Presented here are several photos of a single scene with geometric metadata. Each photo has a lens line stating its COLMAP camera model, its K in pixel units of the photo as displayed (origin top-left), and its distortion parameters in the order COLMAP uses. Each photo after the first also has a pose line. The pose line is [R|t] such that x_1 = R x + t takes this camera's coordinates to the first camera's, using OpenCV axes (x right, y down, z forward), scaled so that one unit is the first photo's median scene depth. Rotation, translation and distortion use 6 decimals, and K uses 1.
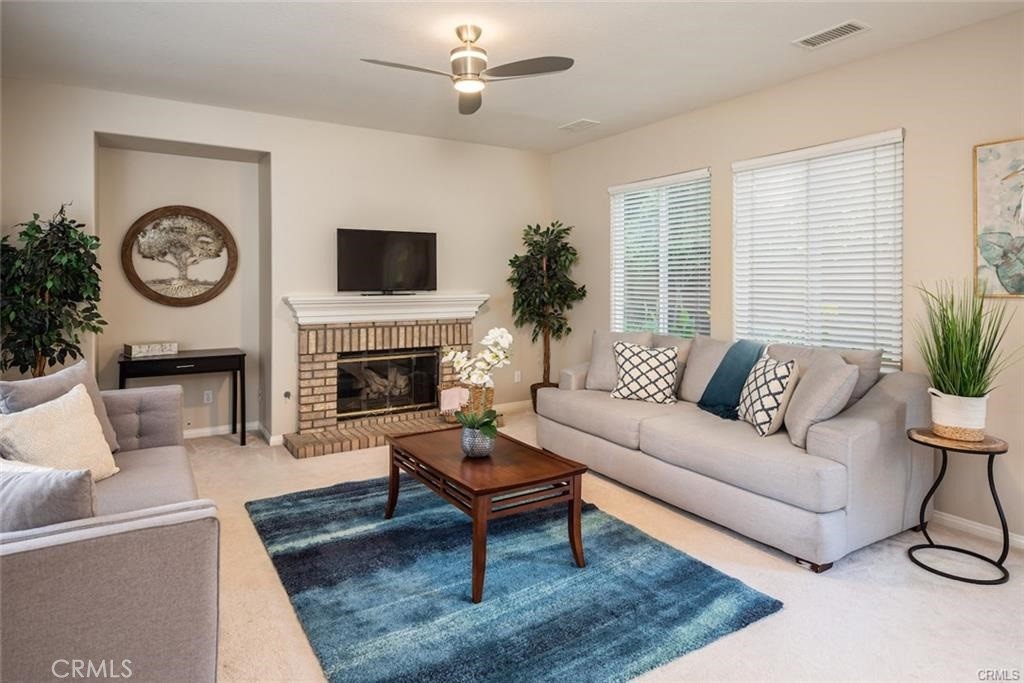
lens RADIAL K [[599.3, 0, 513.6], [0, 599.3, 277.8], [0, 0, 1]] dist [0.056958, -0.033703]
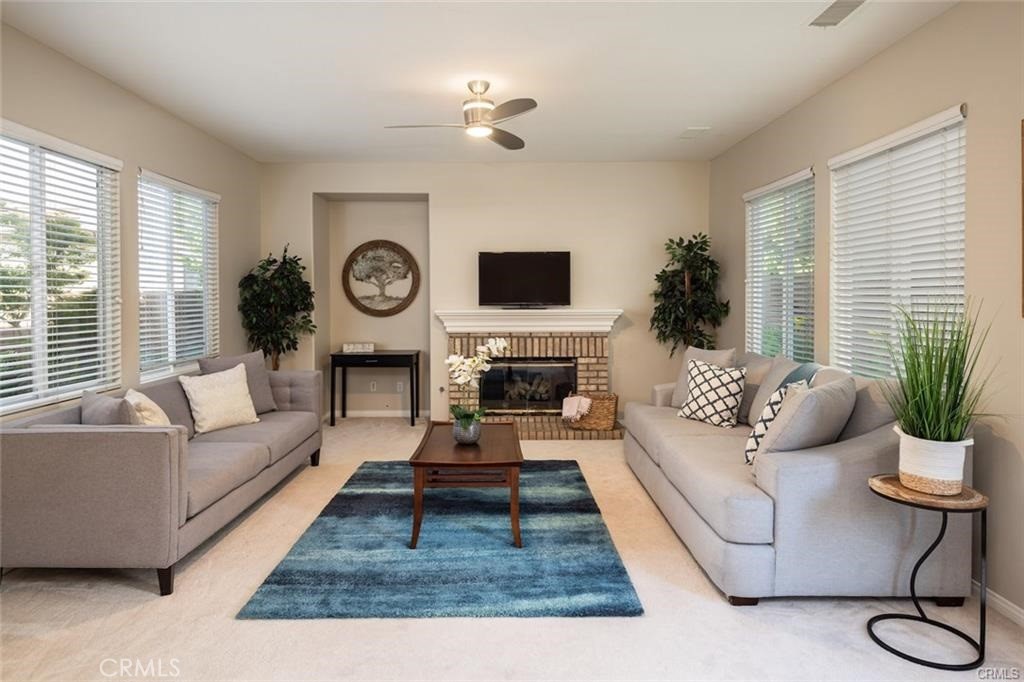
lens RADIAL K [[628.8, 0, 513.1], [0, 628.8, 296.3], [0, 0, 1]] dist [0.021942, -0.000578]
pose [[0.847590, -0.002501, -0.530645, 0.450572], [0.007419, 0.999947, 0.007138, -0.004347], [0.530599, -0.009987, 0.847564, -0.007966]]
